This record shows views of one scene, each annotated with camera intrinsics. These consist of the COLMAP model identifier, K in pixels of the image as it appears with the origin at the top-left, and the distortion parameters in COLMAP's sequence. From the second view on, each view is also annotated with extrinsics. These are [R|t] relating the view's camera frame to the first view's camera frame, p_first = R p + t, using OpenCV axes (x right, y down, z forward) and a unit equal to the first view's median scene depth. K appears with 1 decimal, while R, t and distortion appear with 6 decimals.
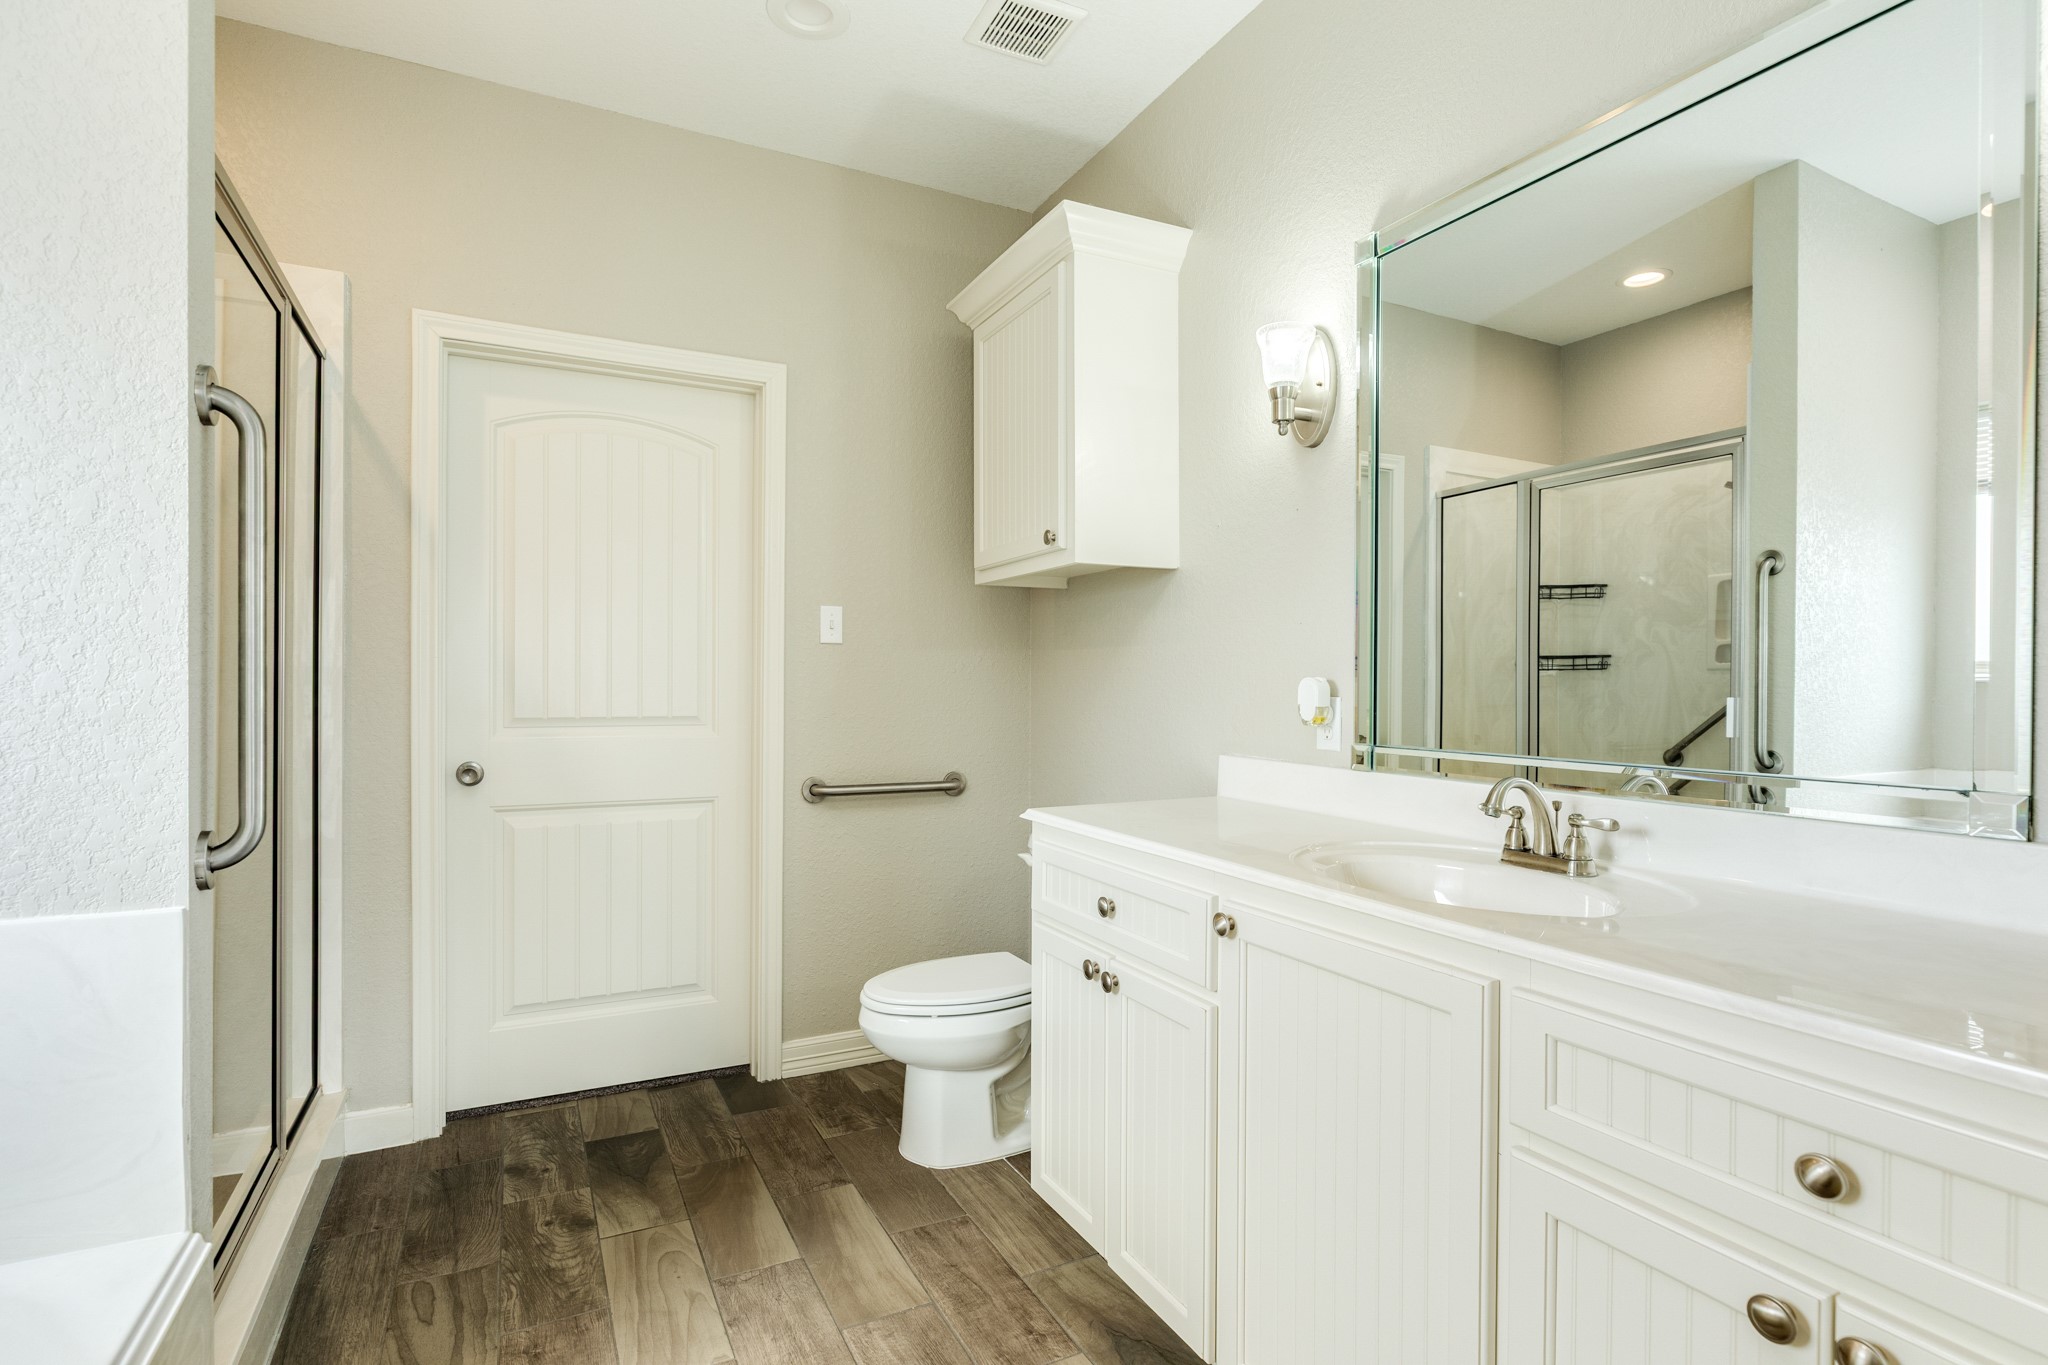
lens RADIAL K [[1000.9, 0, 1020.7], [0, 1000.9, 684.9], [0, 0, 1]] dist [-0.003356, -0.000173]
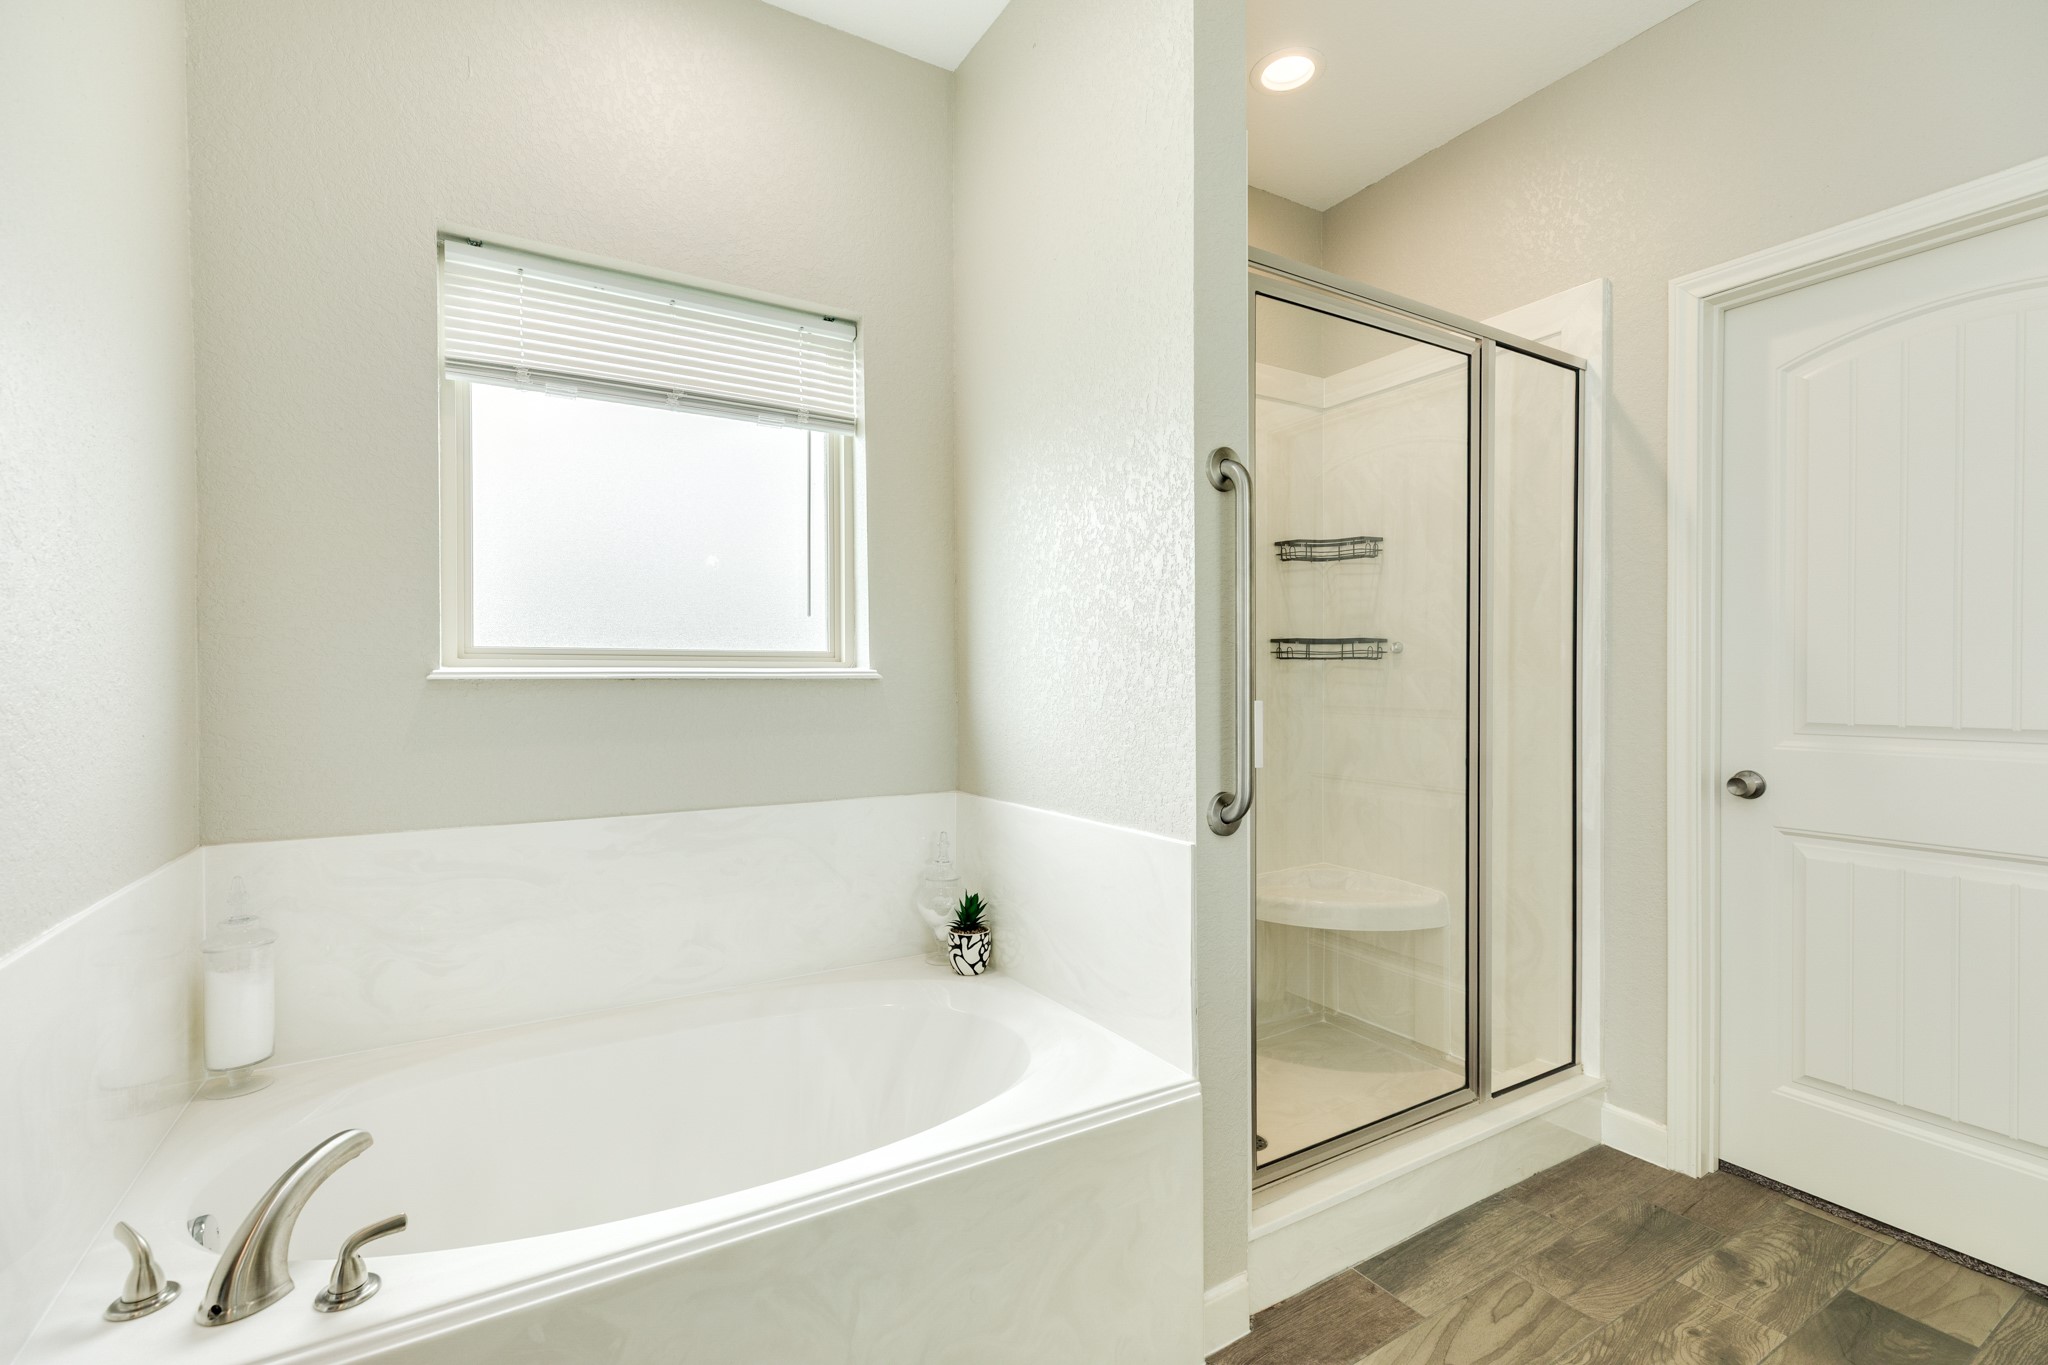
lens RADIAL K [[908.8, 0, 1020.3], [0, 908.8, 689.4], [0, 0, 1]] dist [0.003019, -0.000274]
pose [[0.072964, 0.004985, -0.997322, 0.222839], [0.002811, 0.999983, 0.005204, 0.000345], [0.997331, -0.003184, 0.072948, 0.365747]]
